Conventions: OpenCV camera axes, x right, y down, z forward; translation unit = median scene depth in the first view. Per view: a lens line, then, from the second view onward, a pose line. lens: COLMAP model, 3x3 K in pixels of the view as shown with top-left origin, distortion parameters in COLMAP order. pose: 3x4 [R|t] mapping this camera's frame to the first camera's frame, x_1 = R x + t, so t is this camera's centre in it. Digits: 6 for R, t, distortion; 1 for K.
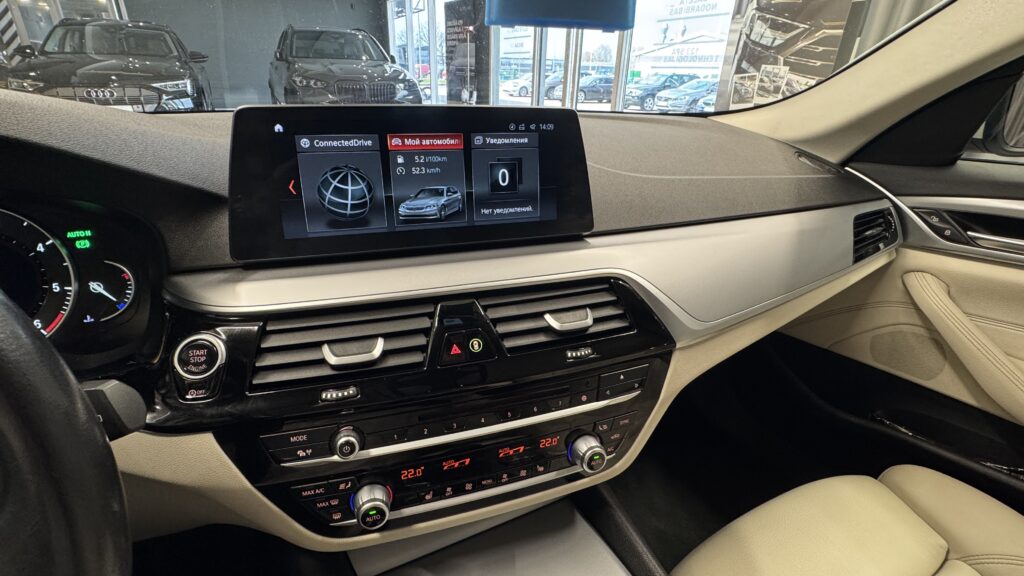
lens RADIAL K [[473.1, 0, 508.3], [0, 473.1, 287.3], [0, 0, 1]] dist [-0.001558, -0.001060]
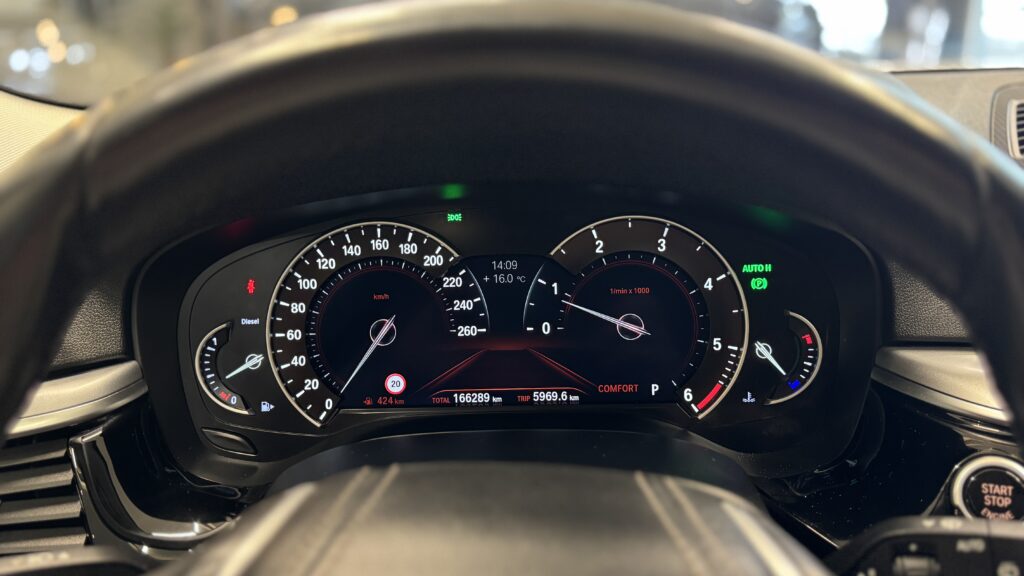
lens RADIAL K [[851.9, 0, 512.0], [0, 851.9, 293.2], [0, 0, 1]] dist [0.143947, -0.276601]
pose [[0.887907, 0.096228, -0.449846, -0.603134], [-0.137347, 0.988729, -0.059593, 0.036742], [0.439041, 0.114698, 0.891116, -0.198764]]
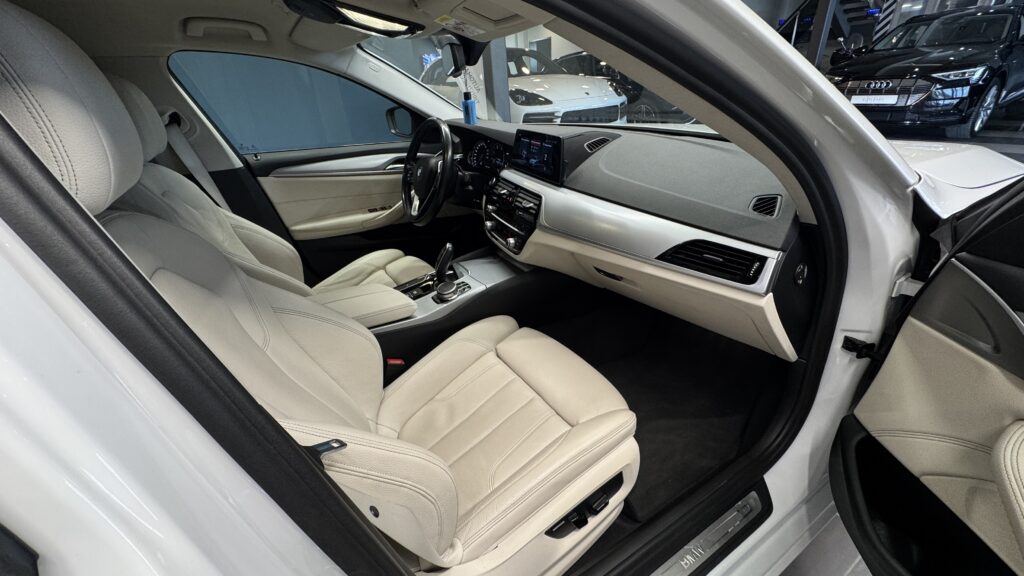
lens RADIAL K [[402.3, 0, 512.0], [0, 402.3, 288.0], [0, 0, 1]] dist [0.001803, 0.000268]
pose [[0.084434, 0.434521, -0.896695, 2.849948], [-0.346743, 0.856477, 0.382382, -0.455673], [0.934152, 0.278636, 0.222983, 0.481486]]
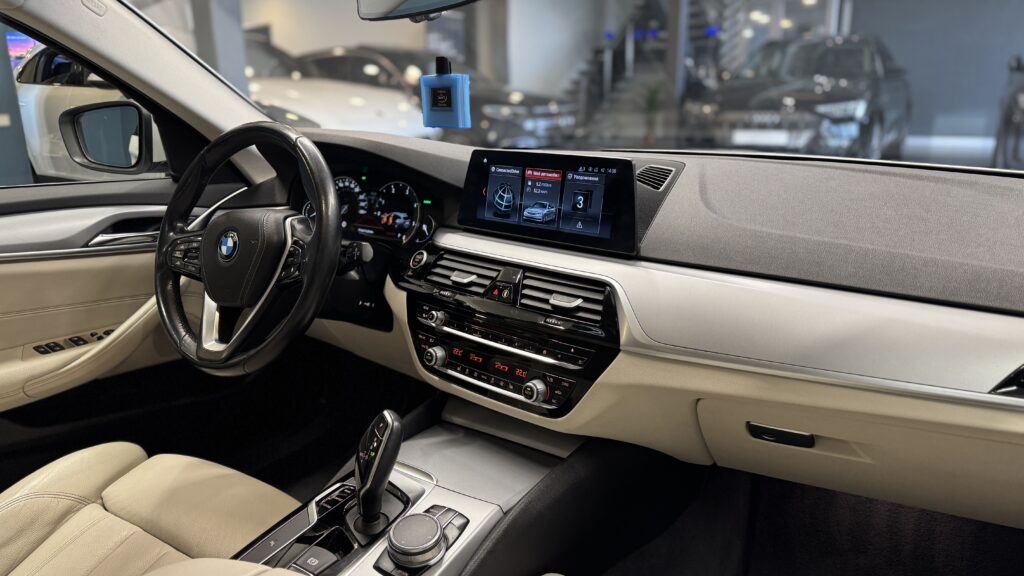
lens RADIAL K [[724.9, 0, 512.0], [0, 724.9, 288.0], [0, 0, 1]] dist [0.035316, -0.005885]
pose [[0.485572, 0.205884, -0.849607, 1.952066], [-0.336386, 0.941044, 0.035789, 0.006459], [0.806886, 0.268418, 0.526201, -0.287134]]
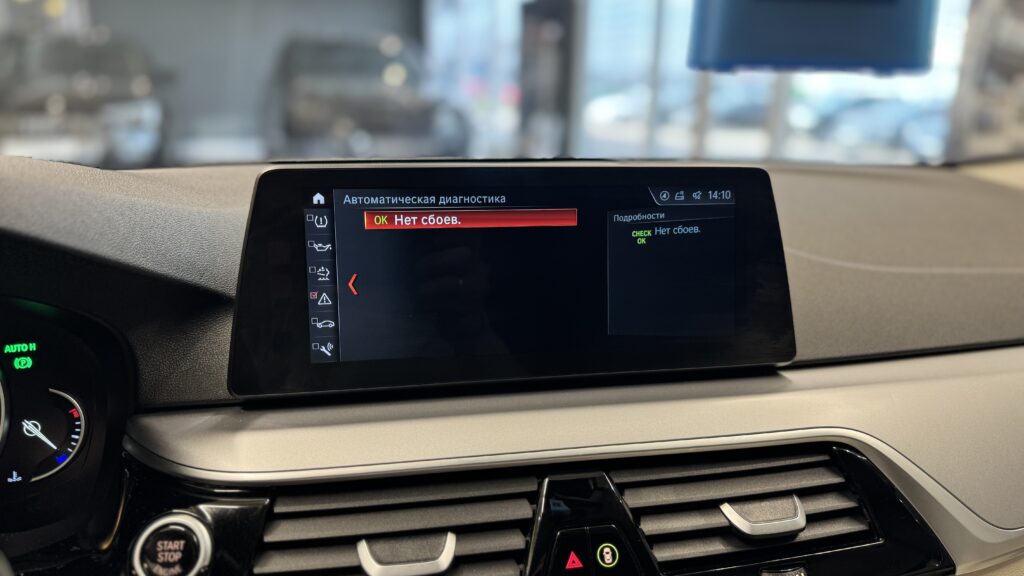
lens RADIAL K [[750.8, 0, 512.0], [0, 750.8, 288.0], [0, 0, 1]] dist [0.003038, -0.024271]
pose [[0.993139, 0.020451, -0.115138, -0.081293], [-0.039832, 0.984873, -0.168638, -0.040328], [0.109947, 0.172067, 0.978930, 0.013842]]
